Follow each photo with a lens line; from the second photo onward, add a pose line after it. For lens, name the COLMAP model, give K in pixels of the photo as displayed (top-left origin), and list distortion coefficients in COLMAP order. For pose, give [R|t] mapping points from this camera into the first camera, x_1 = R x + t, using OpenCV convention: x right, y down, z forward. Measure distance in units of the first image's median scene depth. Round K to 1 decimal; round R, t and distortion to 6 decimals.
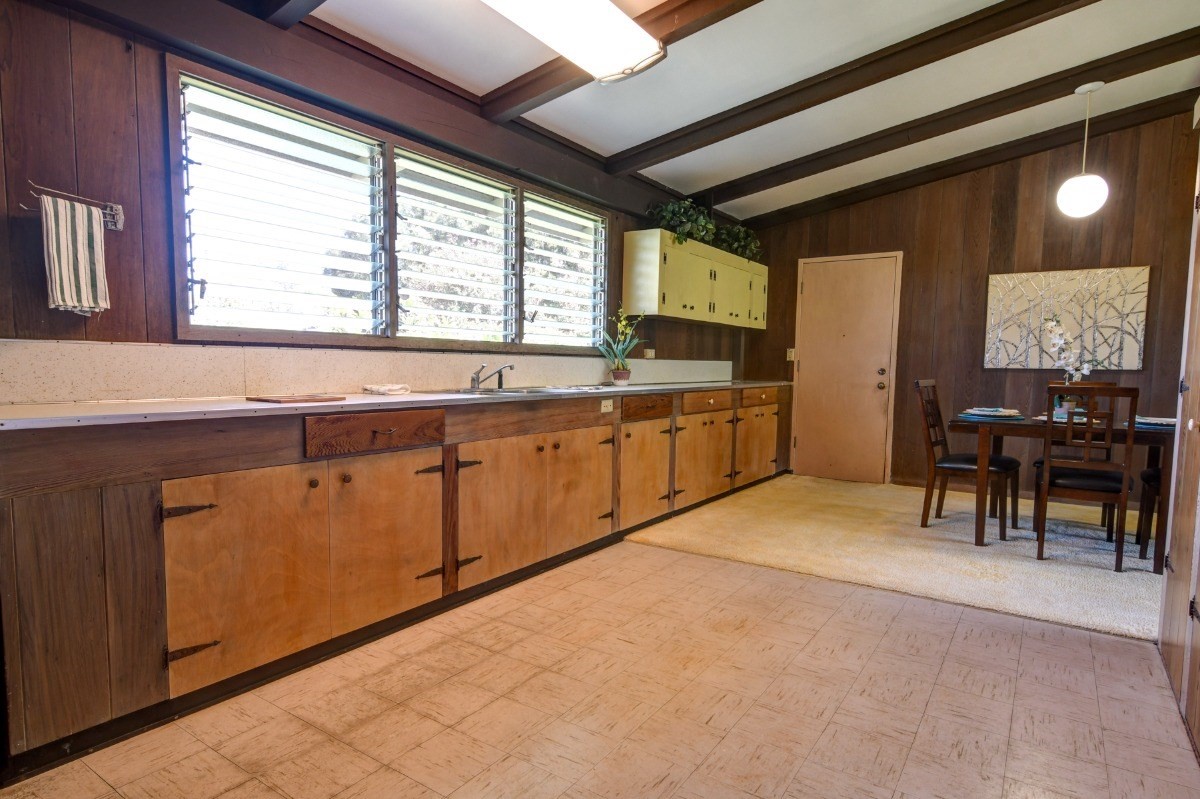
lens RADIAL K [[668.8, 0, 596.1], [0, 668.8, 417.6], [0, 0, 1]] dist [0.001095, -0.000528]
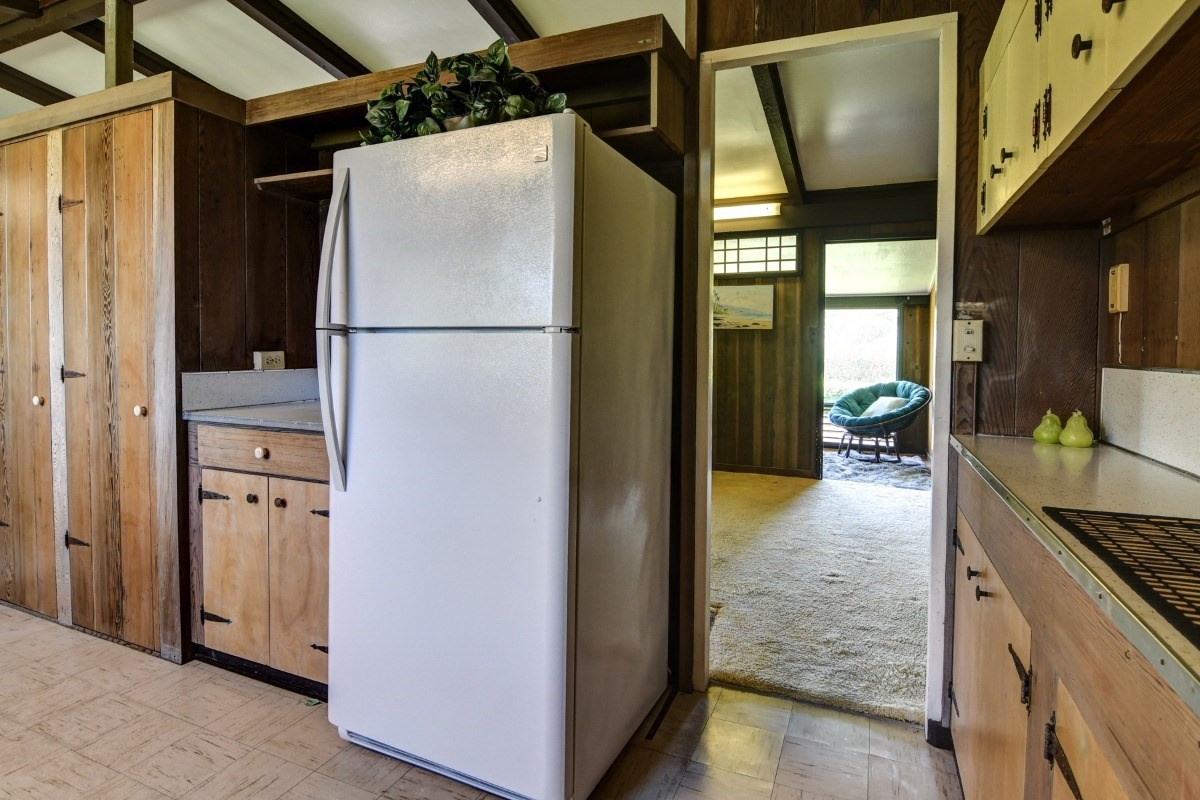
lens RADIAL K [[623.0, 0, 599.3], [0, 623.0, 366.5], [0, 0, 1]] dist [-0.000896, -0.012265]
pose [[-0.193563, -0.045782, 0.980019, -0.228689], [0.072485, 0.995513, 0.060822, -0.024216], [-0.978407, 0.082809, -0.189376, 0.087470]]
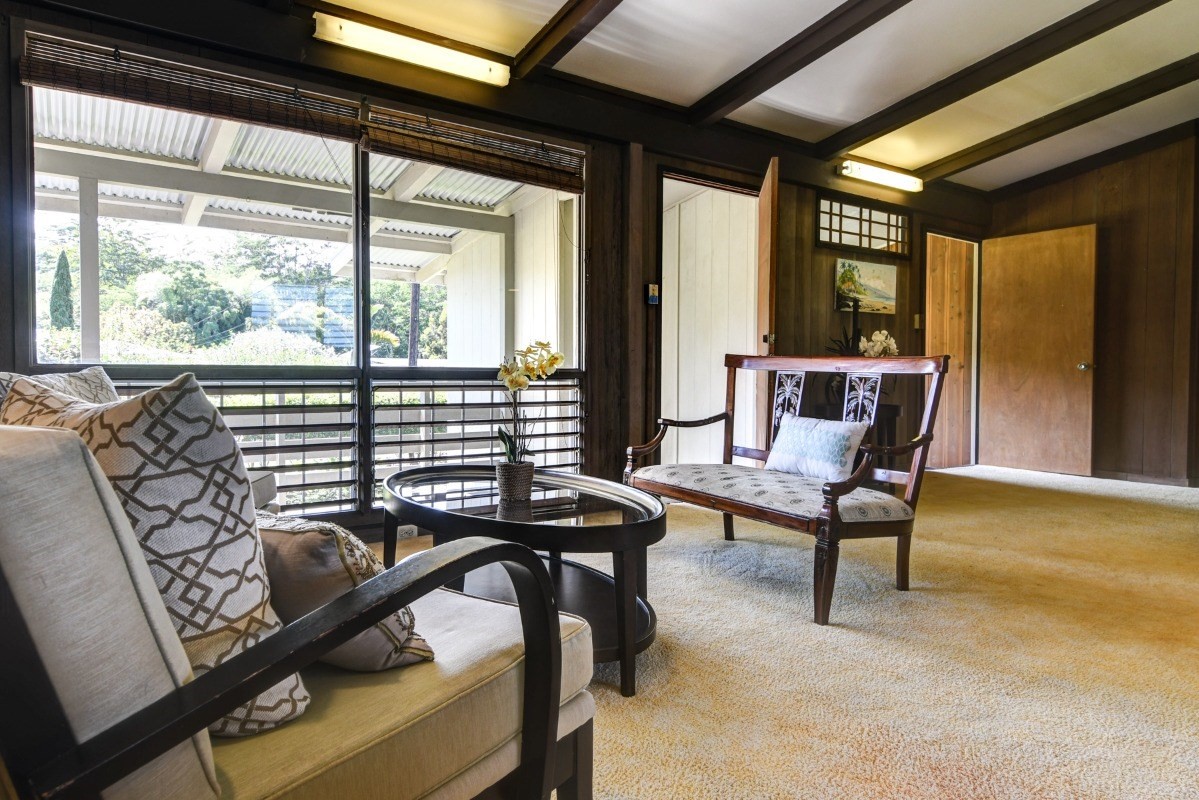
lens RADIAL K [[736.4, 0, 600.2], [0, 736.4, 382.0], [0, 0, 1]] dist [0.028303, -0.021248]
pose [[-0.941645, -0.025645, 0.335630, 1.015870], [0.008711, 0.994903, 0.100459, -0.015607], [-0.336495, 0.097520, -0.936622, 1.002213]]
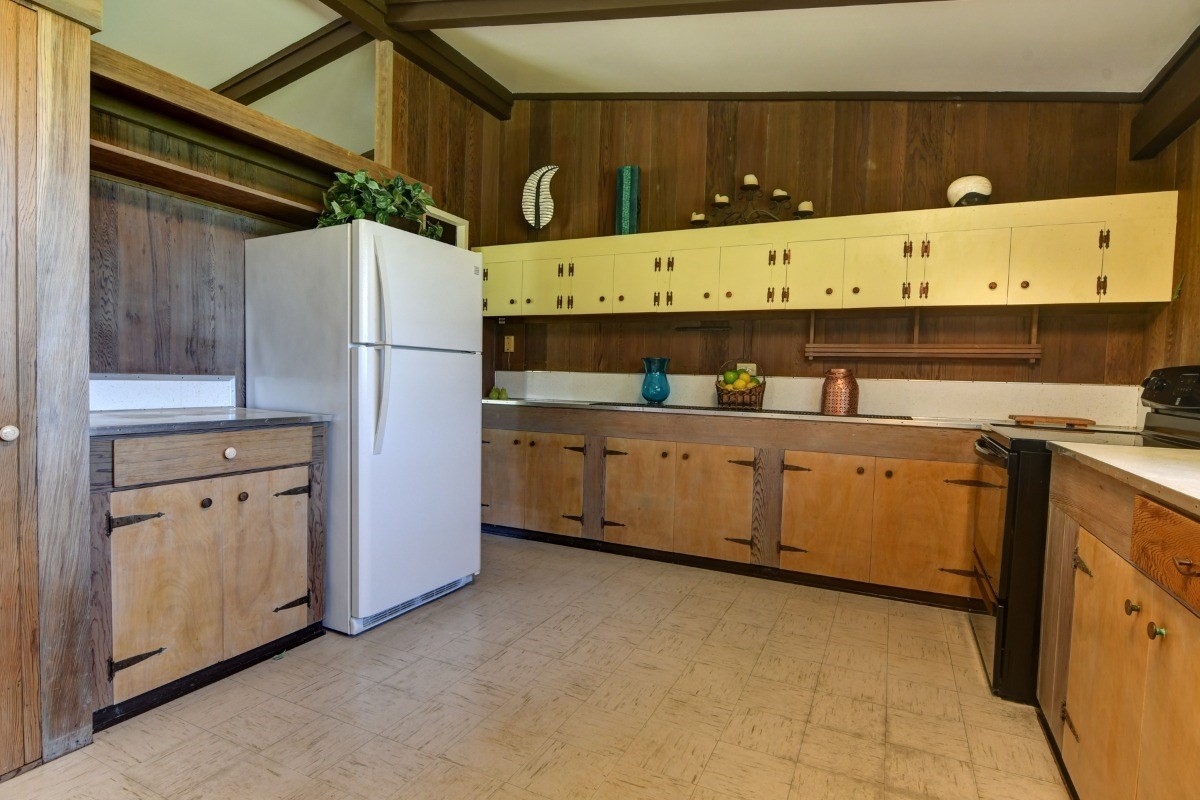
lens RADIAL K [[615.5, 0, 592.8], [0, 615.5, 403.0], [0, 0, 1]] dist [0.004049, -0.010773]
pose [[-0.988875, -0.037317, -0.143993, 0.071975], [-0.055745, 0.990444, 0.126151, -0.065608], [0.137910, 0.132774, -0.981505, 0.773203]]
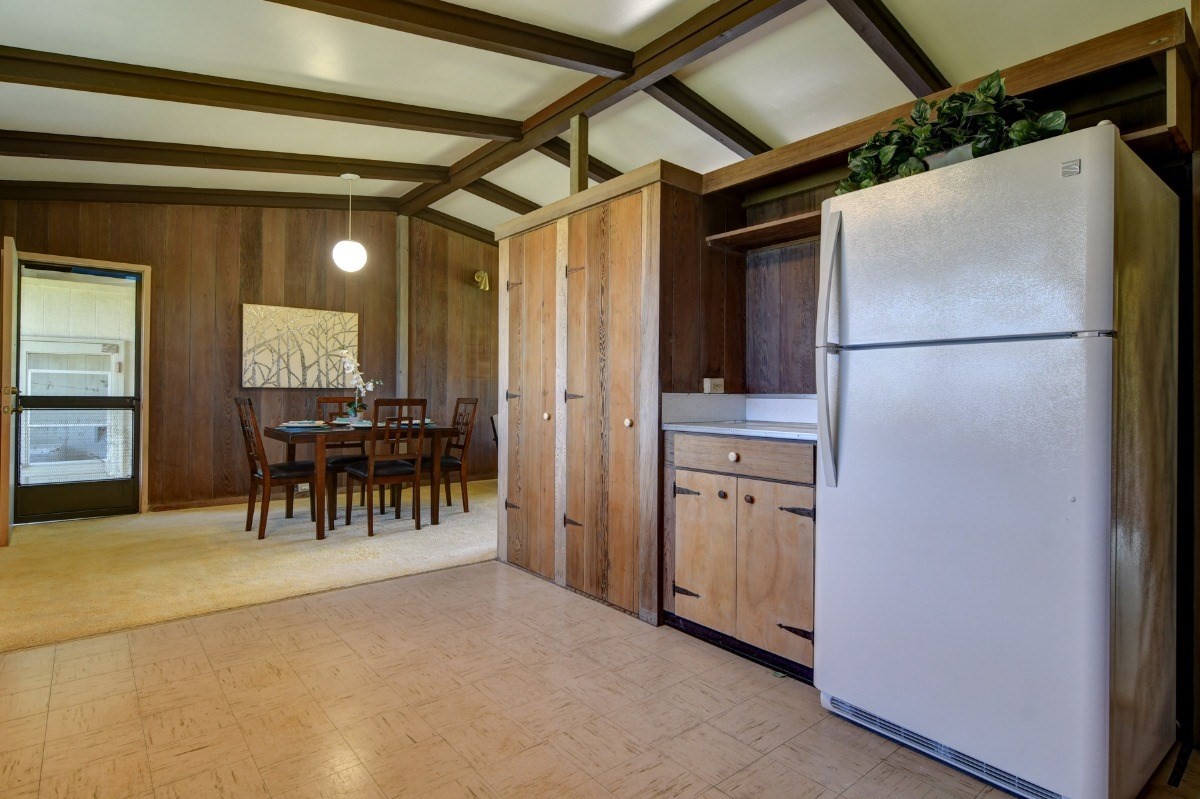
lens RADIAL K [[608.9, 0, 602.2], [0, 608.9, 389.6], [0, 0, 1]] dist [0.014283, -0.010152]
pose [[0.271220, -0.004259, 0.962508, -0.293529], [0.077039, 0.996878, -0.017298, -0.009955], [-0.959429, 0.078842, 0.270702, 0.215360]]
